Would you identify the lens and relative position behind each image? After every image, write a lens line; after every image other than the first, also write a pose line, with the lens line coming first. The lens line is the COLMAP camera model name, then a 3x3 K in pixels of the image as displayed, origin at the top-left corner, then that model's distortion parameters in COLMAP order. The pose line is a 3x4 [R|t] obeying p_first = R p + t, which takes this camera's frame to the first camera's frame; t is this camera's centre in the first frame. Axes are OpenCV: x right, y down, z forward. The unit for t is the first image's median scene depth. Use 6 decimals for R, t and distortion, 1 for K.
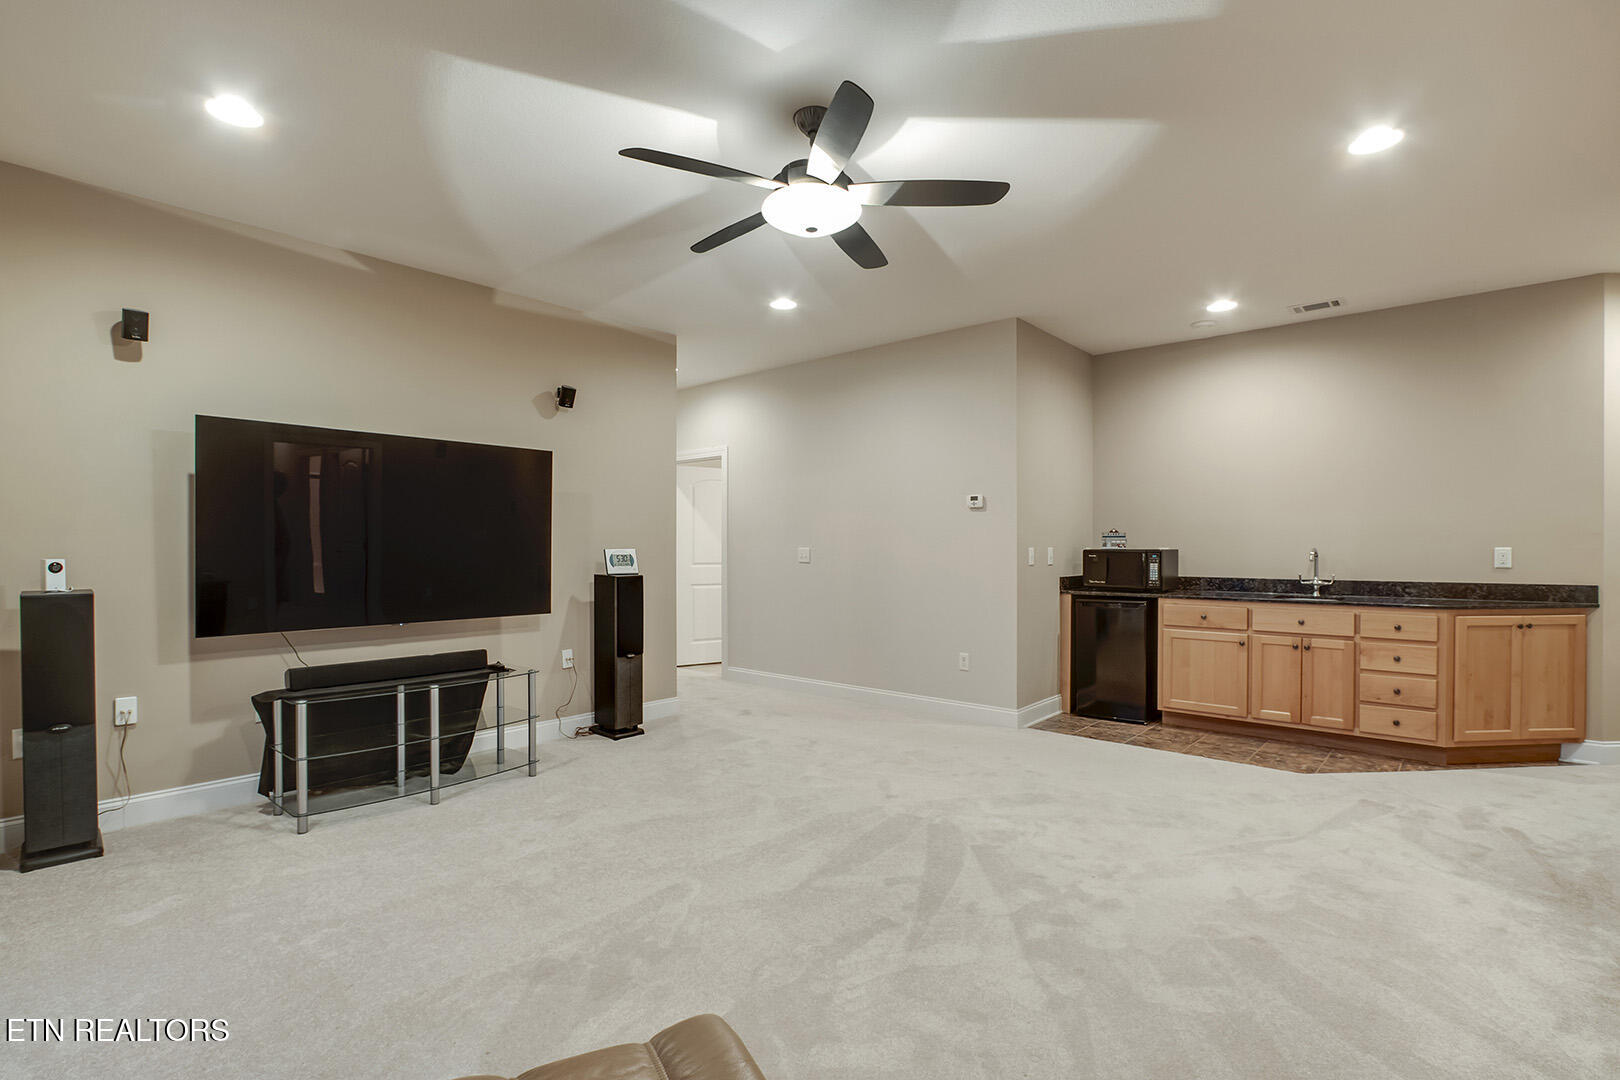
lens RADIAL K [[759.3, 0, 810.6], [0, 759.3, 552.6], [0, 0, 1]] dist [-0.021867, 0.002054]
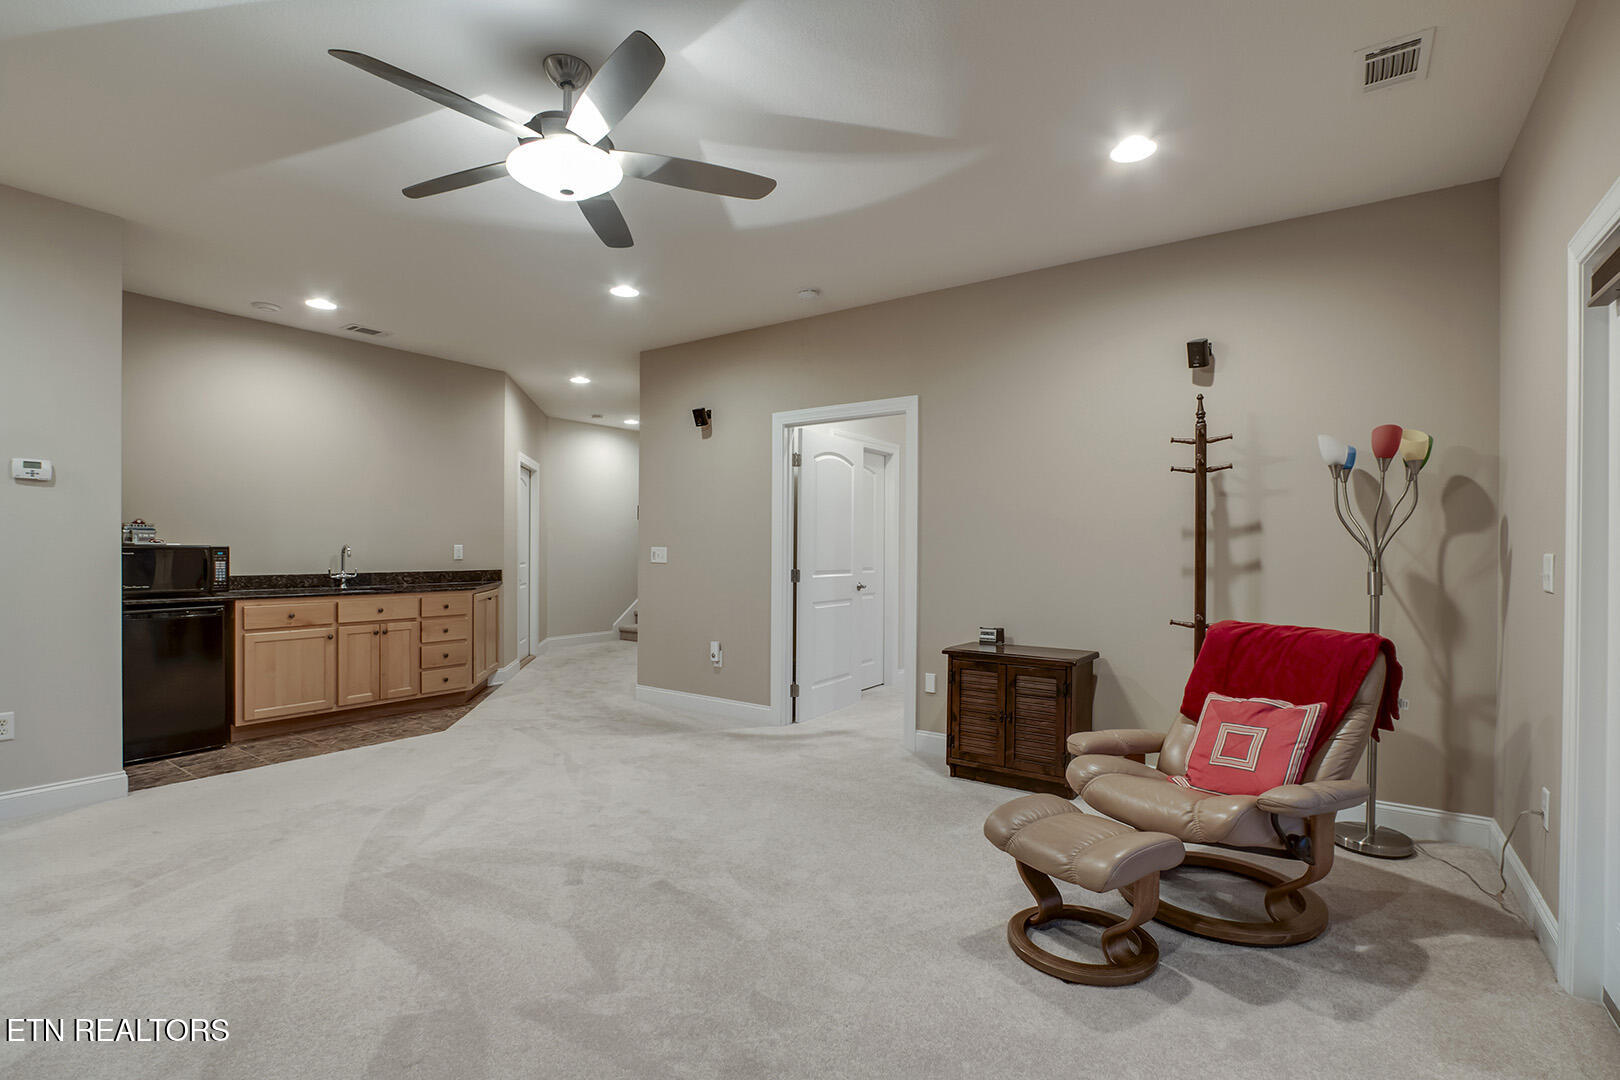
lens RADIAL K [[759.3, 0, 810.6], [0, 759.3, 552.6], [0, 0, 1]] dist [-0.021867, 0.002054]
pose [[-0.115172, -0.007705, 0.993316, -0.540081], [-0.000990, 0.999970, 0.007642, -0.003802], [-0.993345, -0.000104, -0.115176, 0.476777]]
